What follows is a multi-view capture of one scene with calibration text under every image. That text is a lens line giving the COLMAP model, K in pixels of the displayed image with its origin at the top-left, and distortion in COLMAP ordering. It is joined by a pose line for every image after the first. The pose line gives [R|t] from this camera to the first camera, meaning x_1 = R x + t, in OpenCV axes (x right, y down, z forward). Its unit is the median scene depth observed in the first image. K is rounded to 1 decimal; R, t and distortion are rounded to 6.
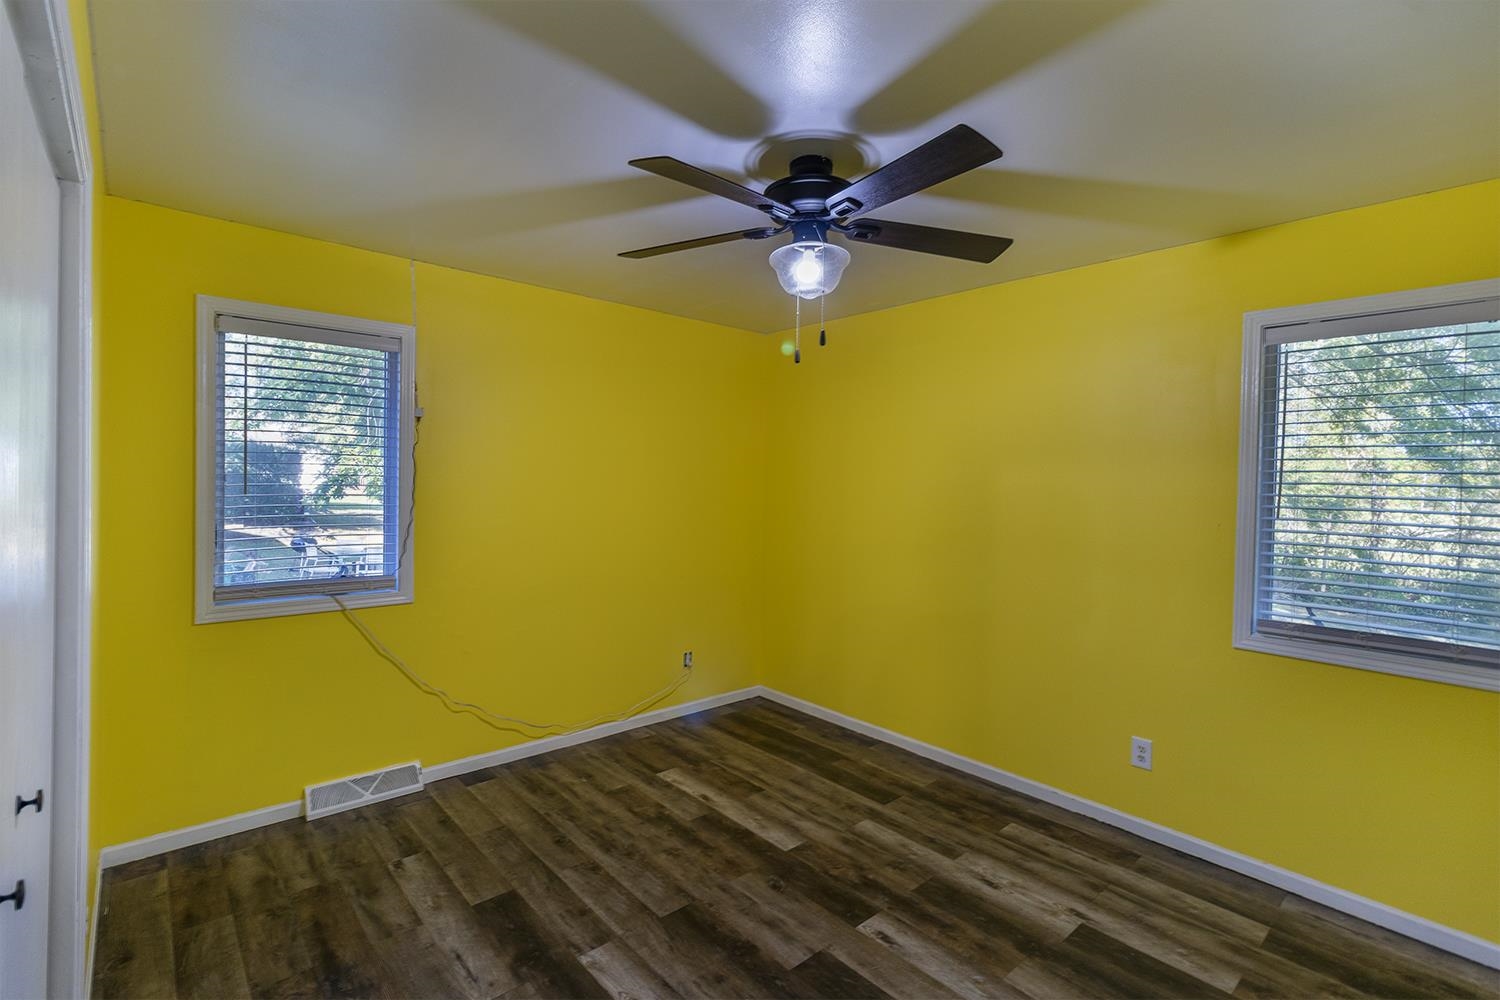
lens RADIAL K [[690.8, 0, 751.3], [0, 690.8, 495.2], [0, 0, 1]] dist [-0.001698, 0.002543]
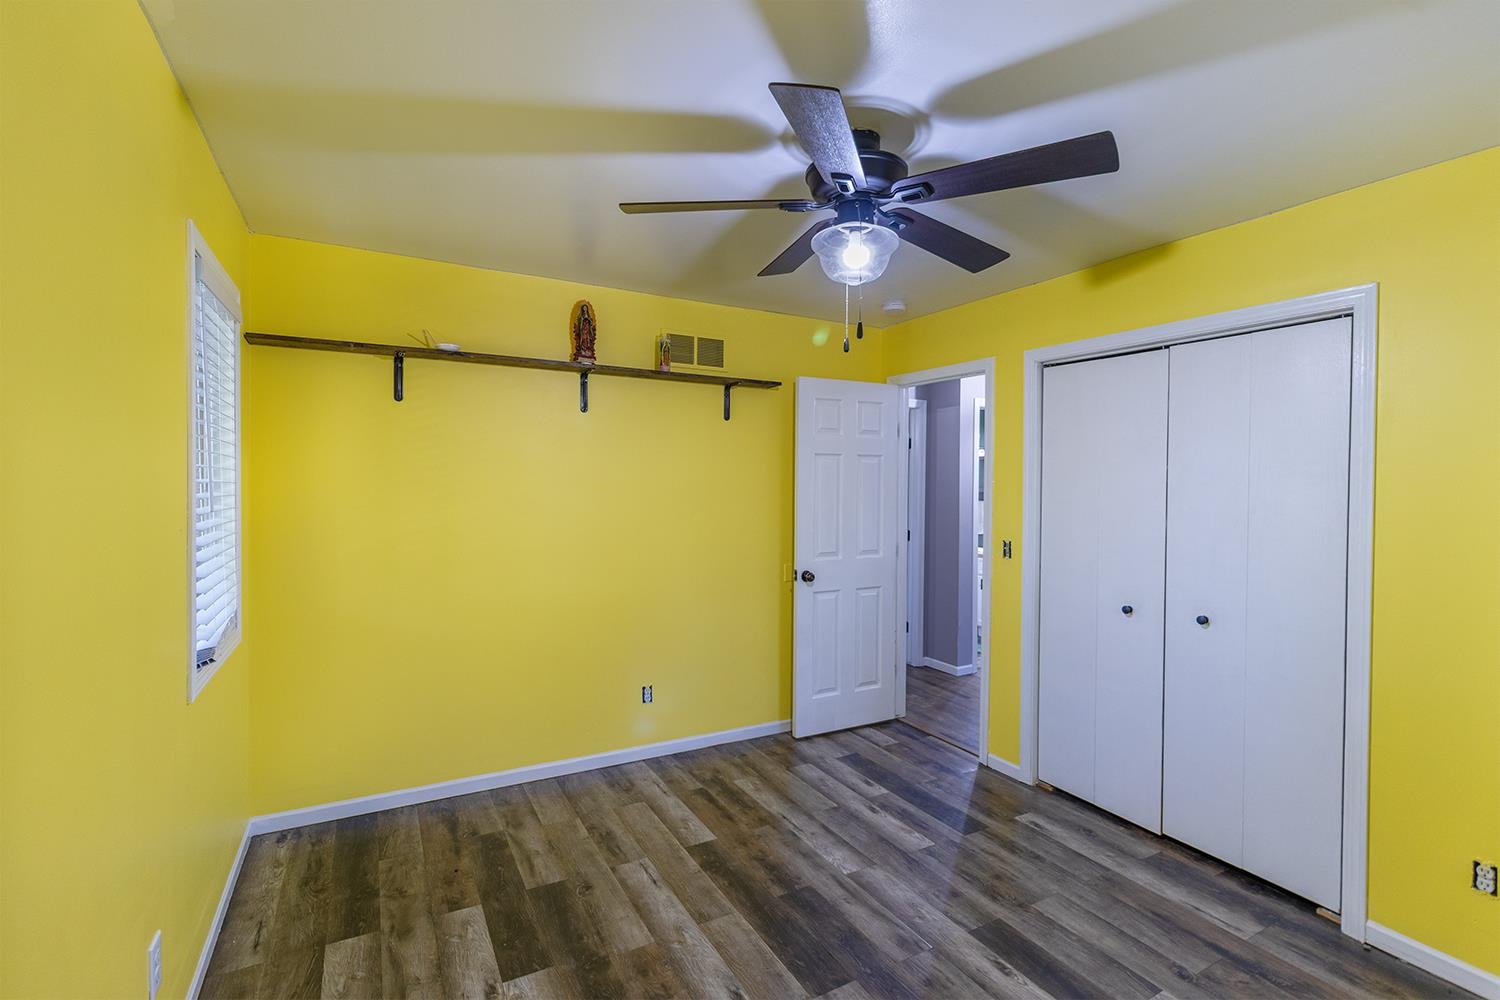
lens RADIAL K [[690.8, 0, 759.7], [0, 690.8, 490.9], [0, 0, 1]] dist [-0.001698, 0.002543]
pose [[-0.979625, -0.031375, 0.198370, 0.015309], [-0.025723, 0.999188, 0.031006, -0.030845], [-0.199182, 0.025272, -0.979637, 1.939857]]
